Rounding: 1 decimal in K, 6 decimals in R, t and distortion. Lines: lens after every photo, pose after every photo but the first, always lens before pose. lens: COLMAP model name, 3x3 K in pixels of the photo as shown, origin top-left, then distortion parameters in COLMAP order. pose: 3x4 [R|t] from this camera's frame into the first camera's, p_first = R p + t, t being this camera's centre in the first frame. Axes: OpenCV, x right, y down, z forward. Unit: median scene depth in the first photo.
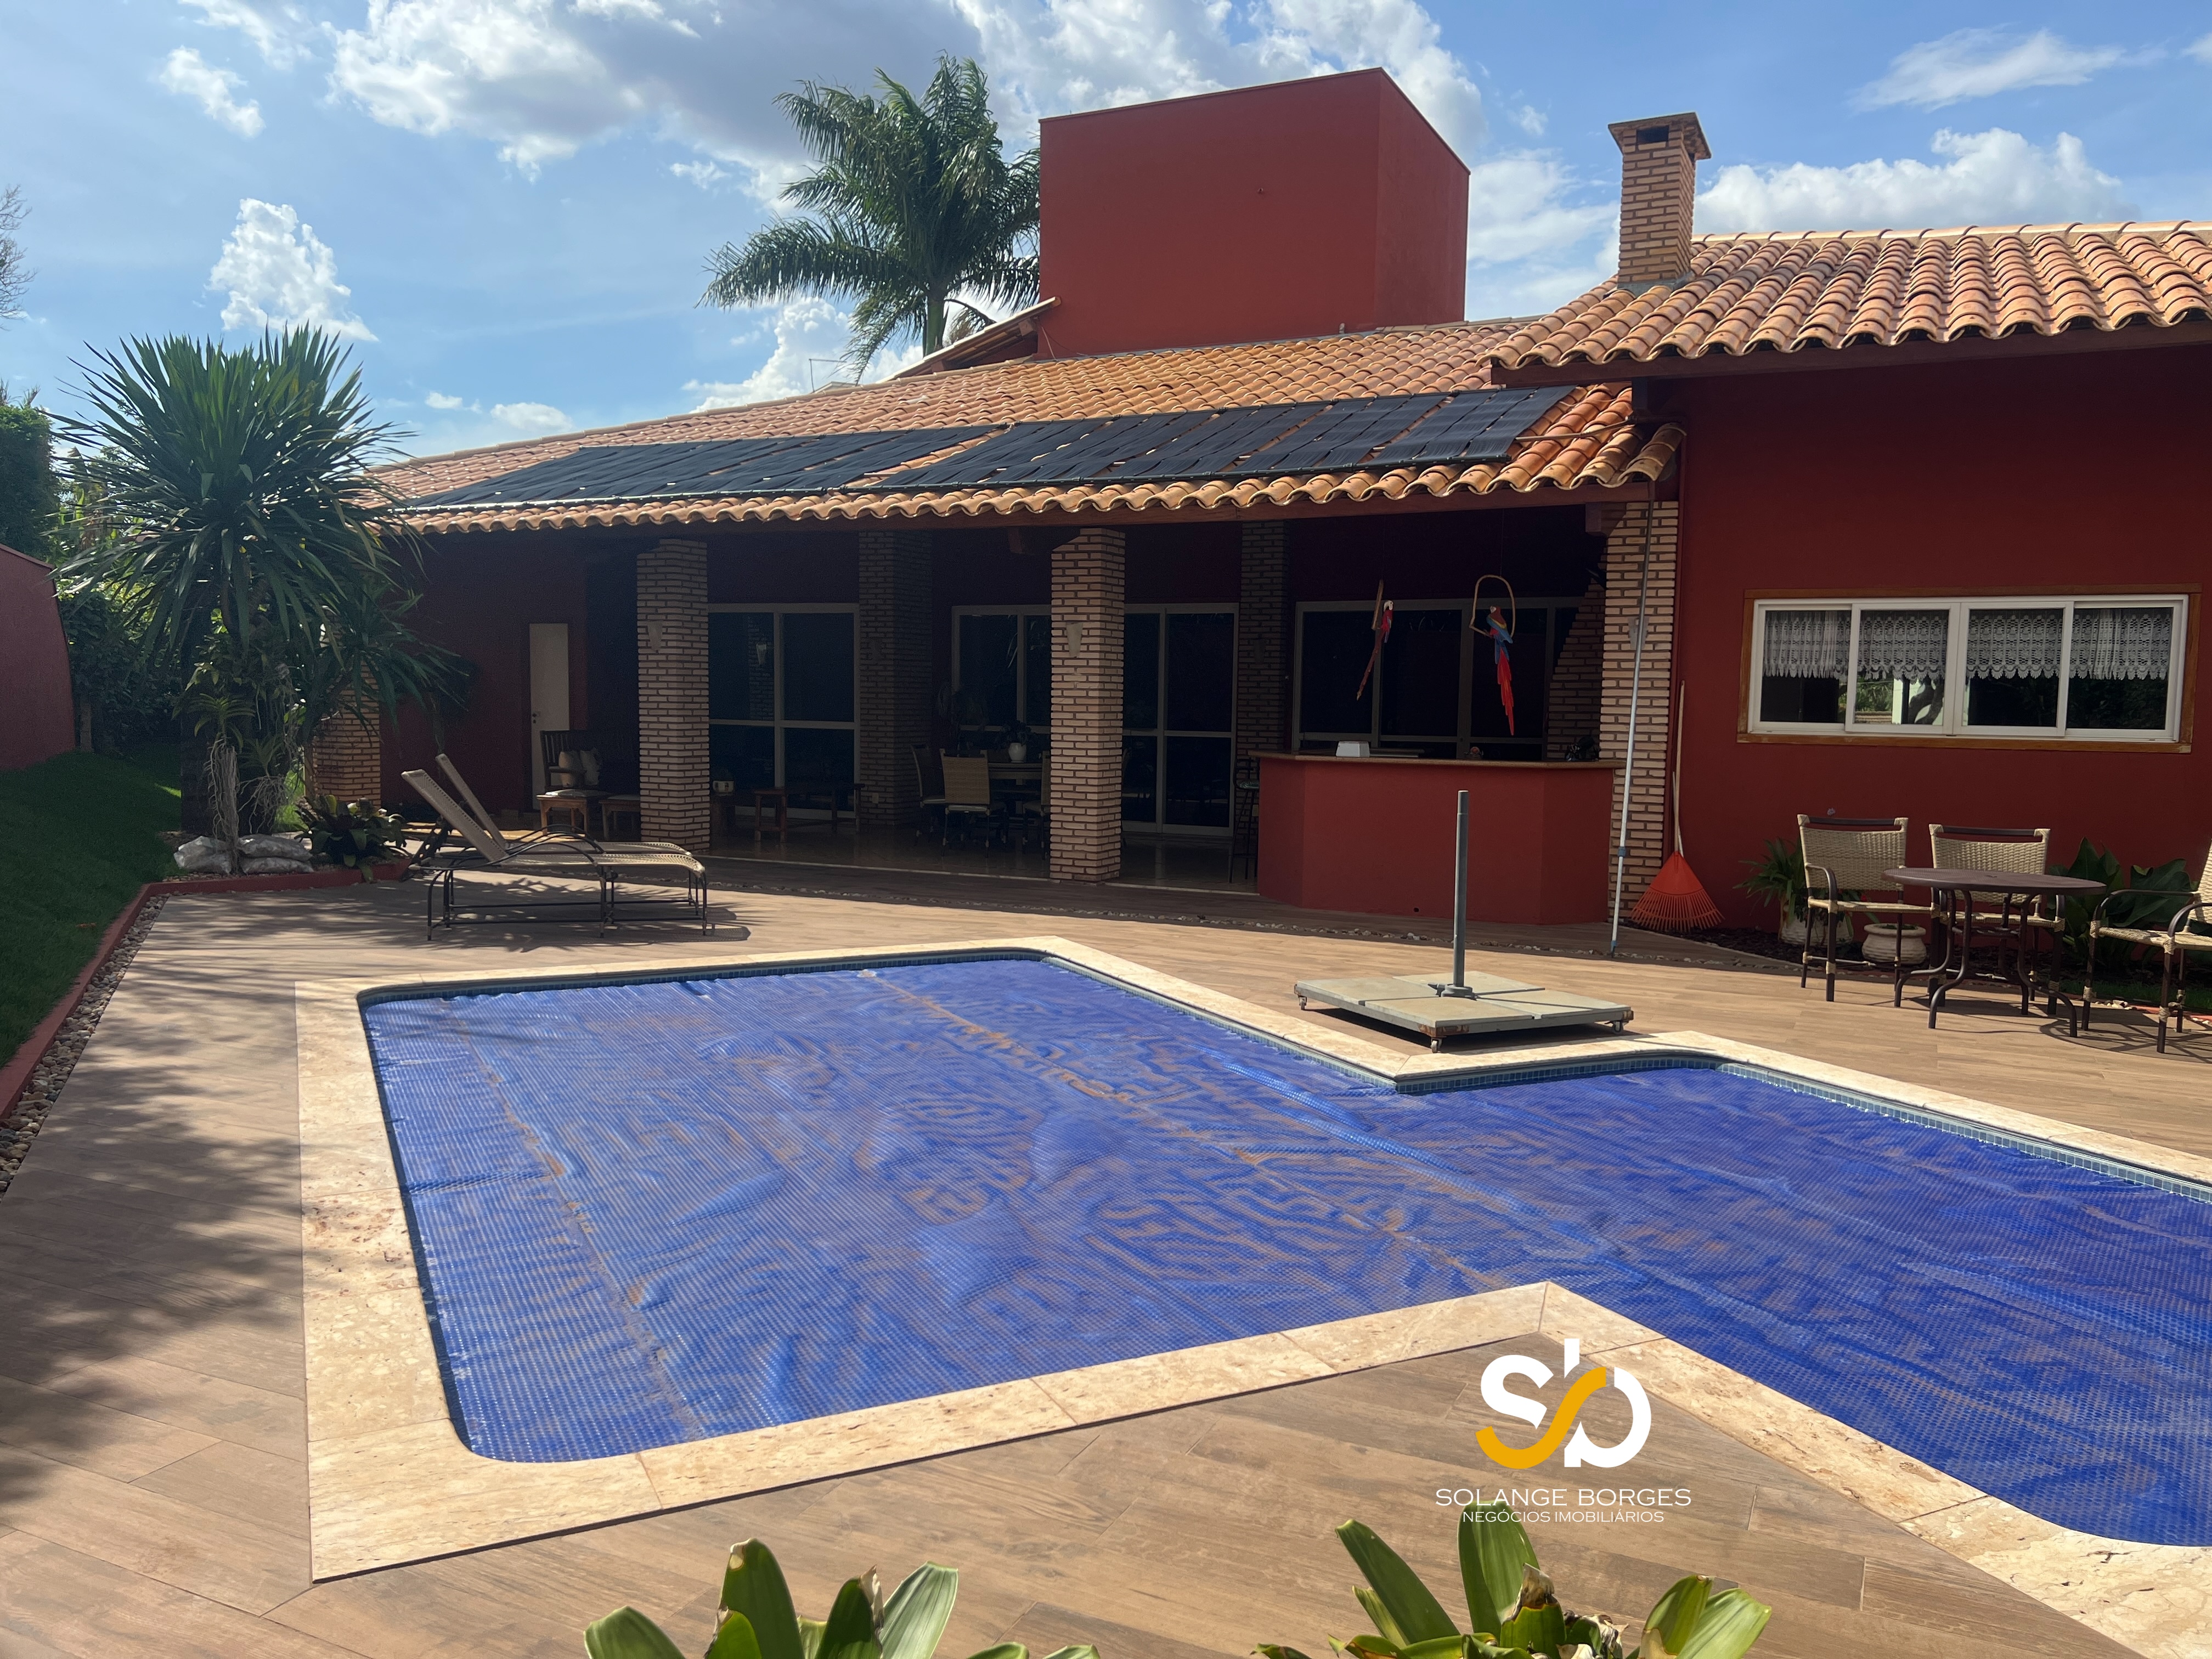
lens RADIAL K [[1694.2, 0, 1141.7], [0, 1694.2, 833.8], [0, 0, 1]] dist [0.057067, -0.079786]
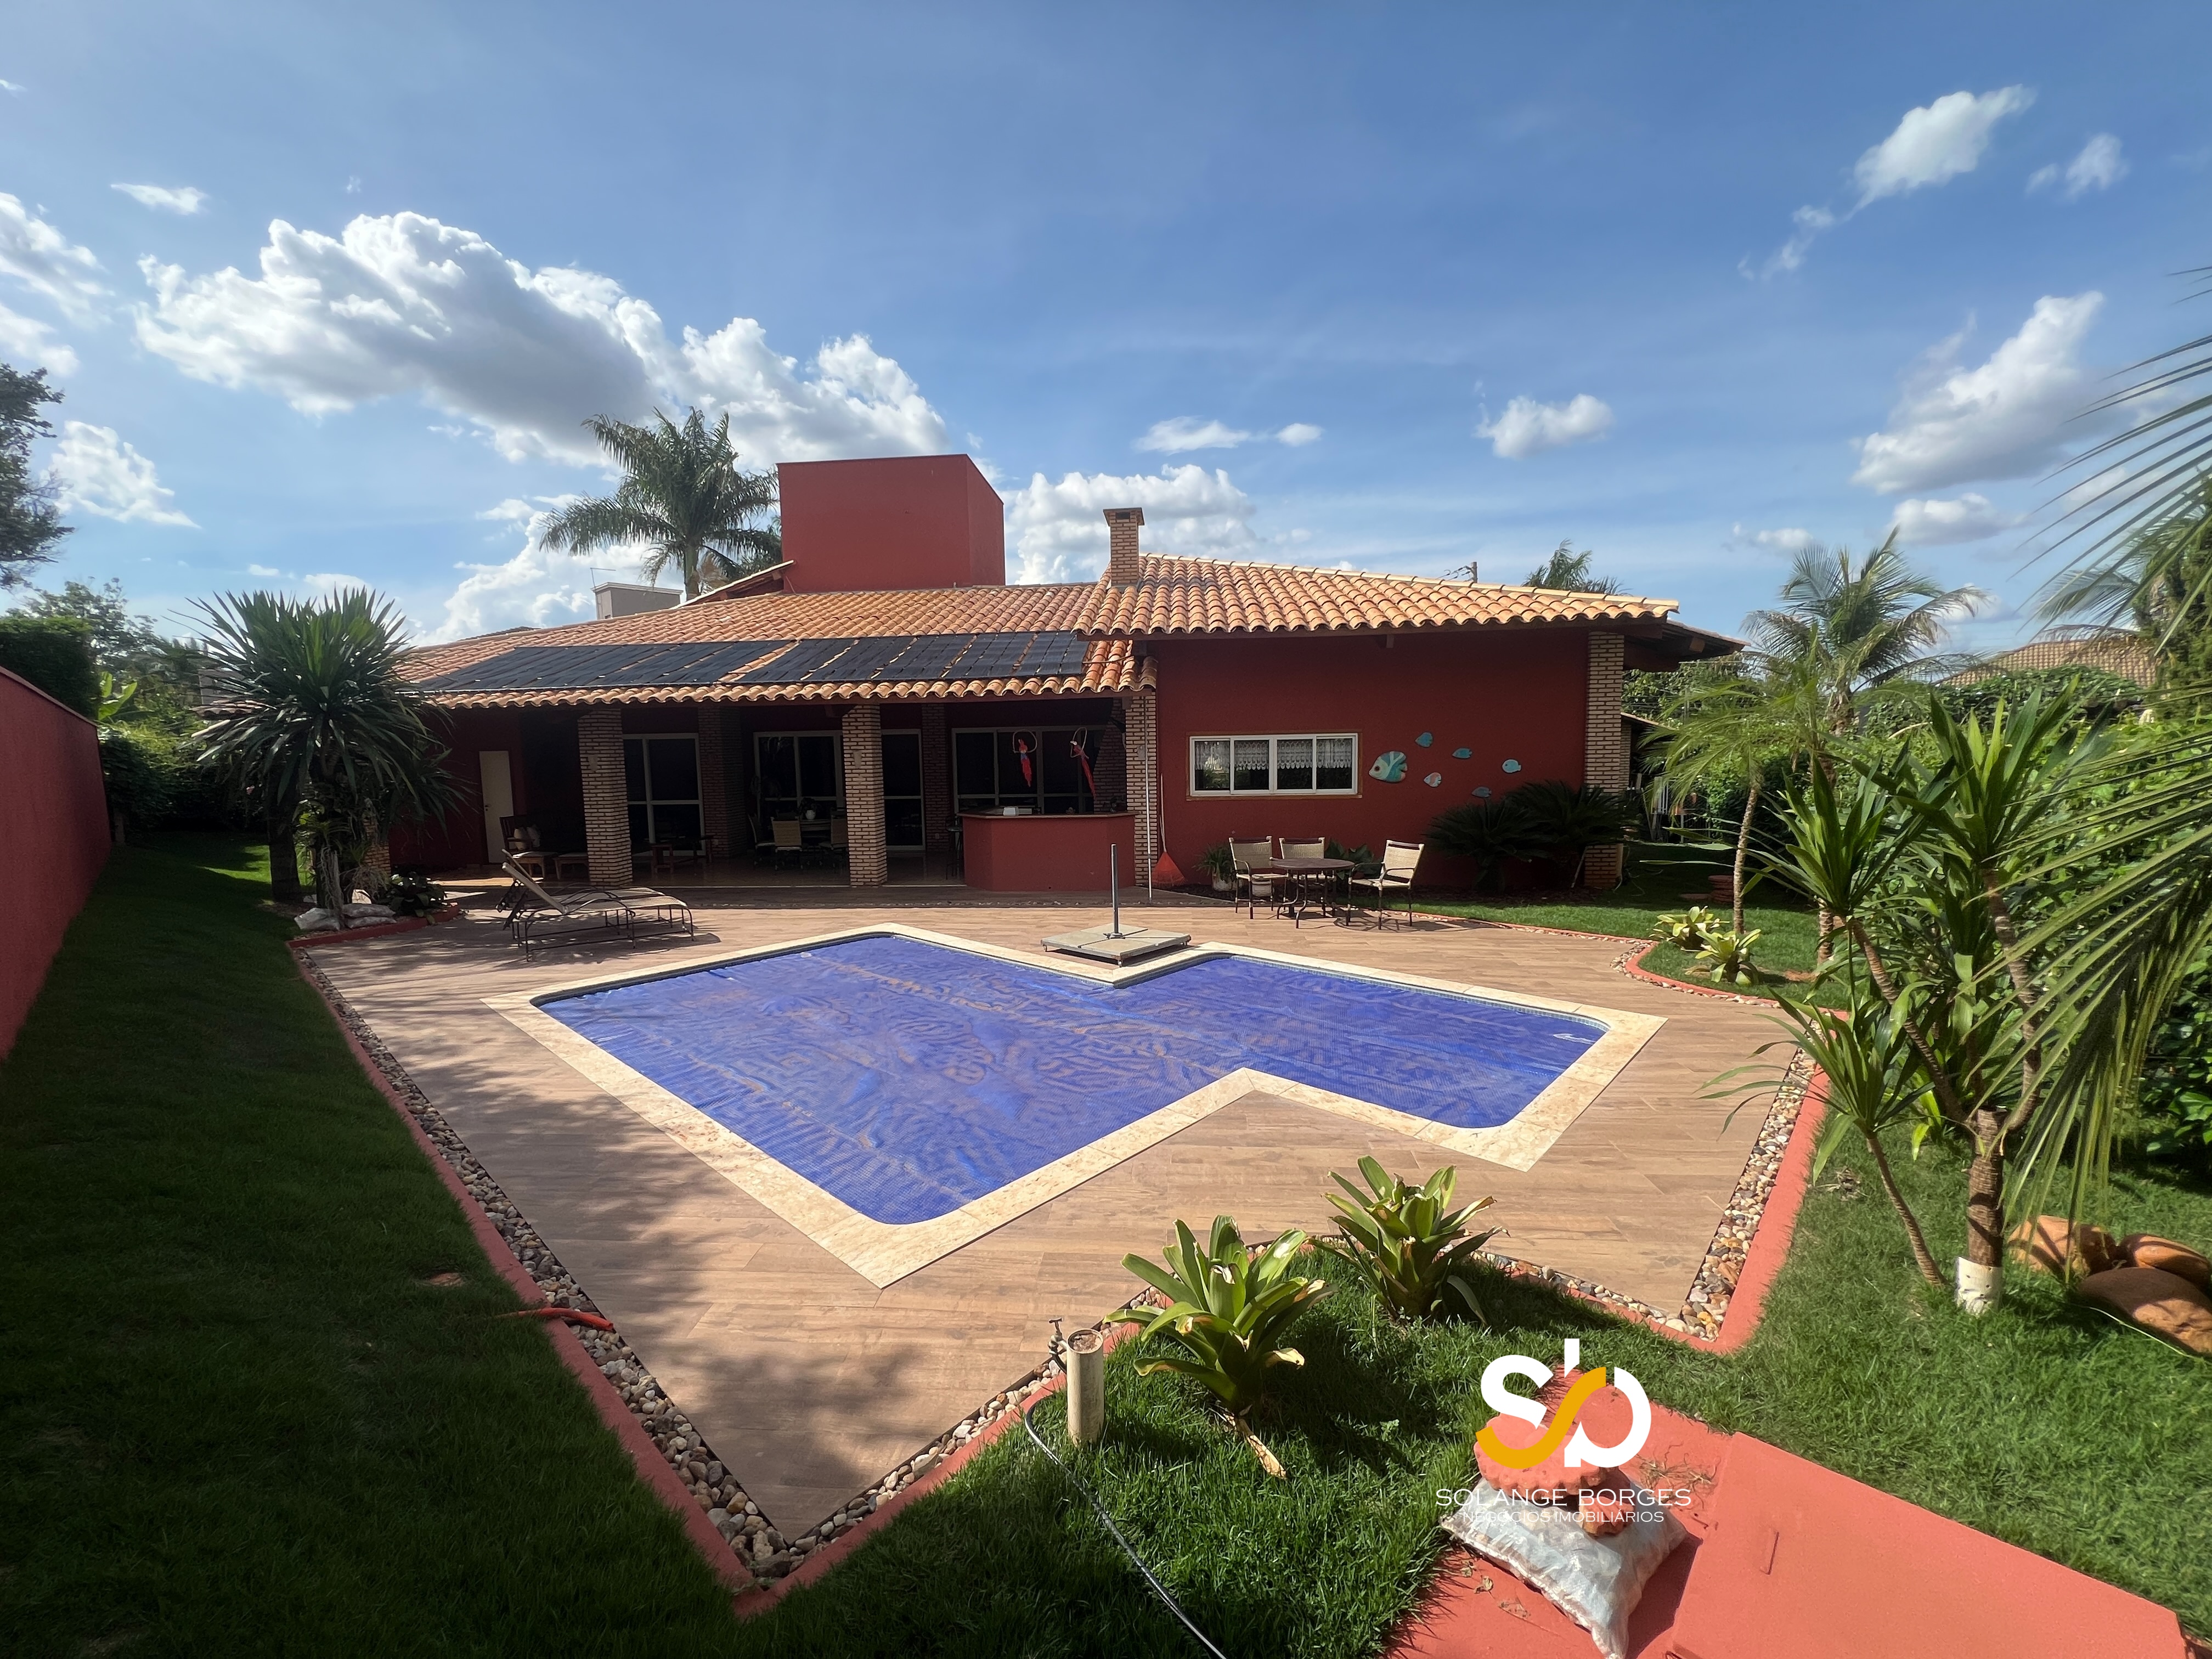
lens RADIAL K [[904.6, 0, 1115.6], [0, 904.6, 830.7], [0, 0, 1]] dist [-0.006787, -0.000300]
pose [[0.933473, -0.068040, 0.352136, -0.161997], [0.062181, 0.997674, 0.027937, -0.056352], [-0.353217, -0.004182, 0.935532, -0.072179]]
